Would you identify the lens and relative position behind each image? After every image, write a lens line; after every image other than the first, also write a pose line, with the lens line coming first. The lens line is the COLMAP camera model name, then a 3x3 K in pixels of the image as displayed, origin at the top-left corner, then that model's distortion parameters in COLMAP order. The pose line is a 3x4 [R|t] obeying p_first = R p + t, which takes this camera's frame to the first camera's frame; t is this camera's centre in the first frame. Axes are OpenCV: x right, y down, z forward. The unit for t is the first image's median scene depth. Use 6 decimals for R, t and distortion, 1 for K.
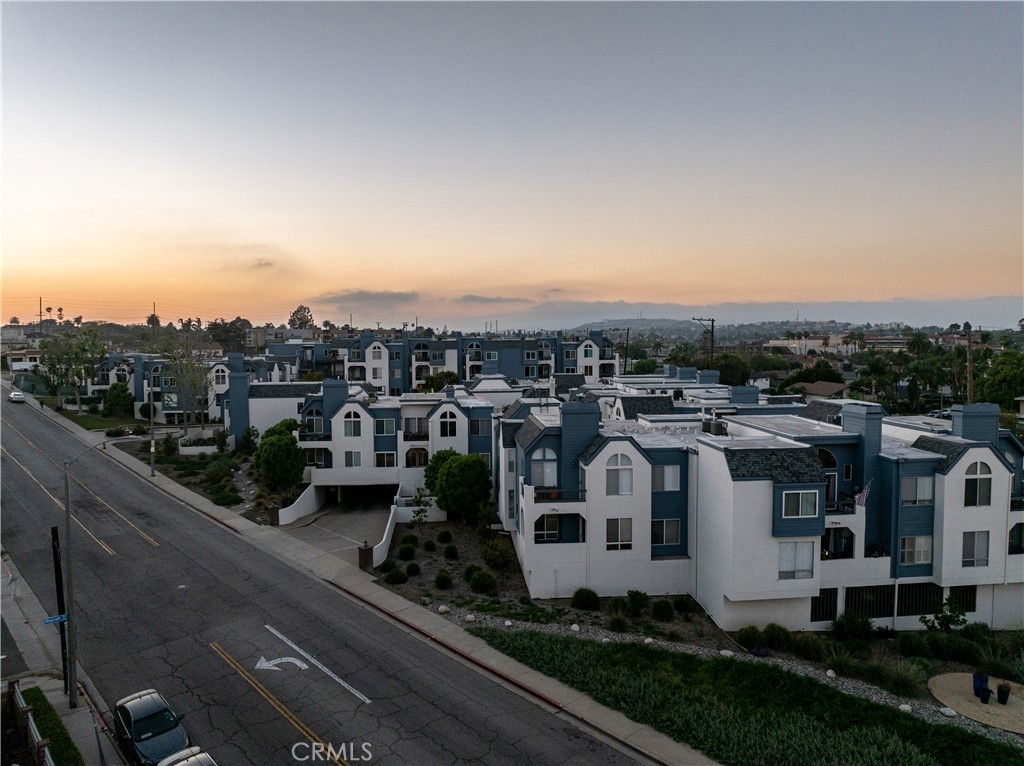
lens RADIAL K [[726.2, 0, 512.0], [0, 726.2, 383.0], [0, 0, 1]] dist [-0.031676, 0.008308]
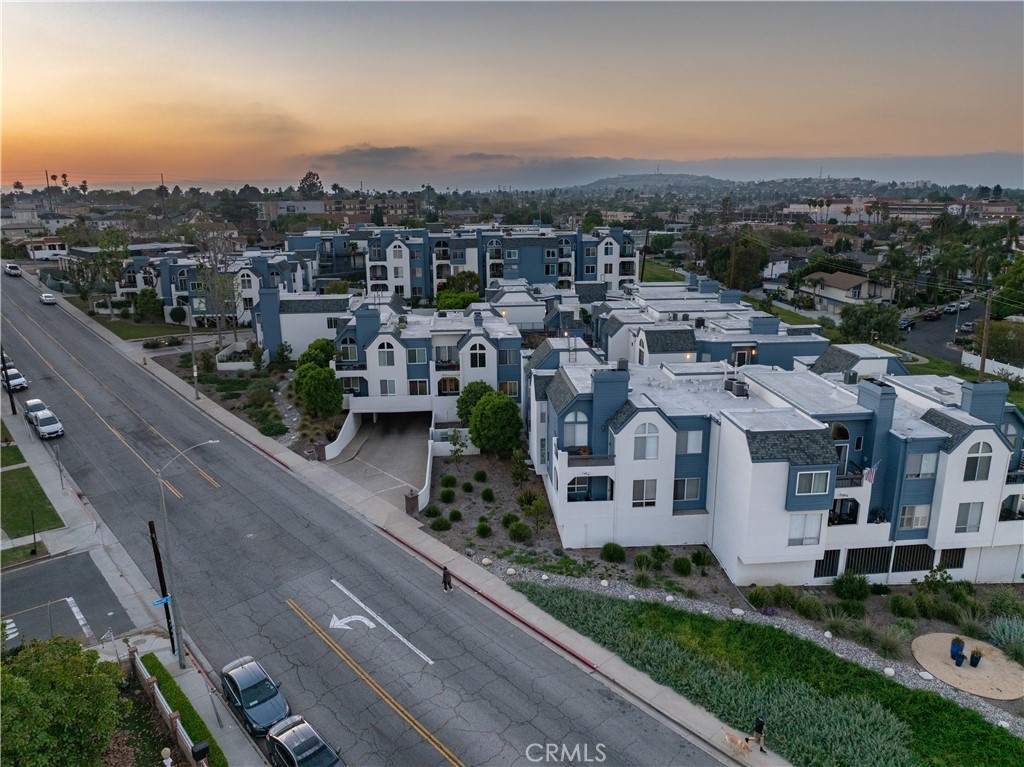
lens RADIAL K [[726.2, 0, 512.0], [0, 726.2, 383.5], [0, 0, 1]] dist [-0.031676, 0.008308]
pose [[0.999887, 0.001152, -0.014980, -0.036229], [0.001837, 0.980212, 0.197941, -0.171379], [0.014911, -0.197946, 0.980099, -0.046469]]
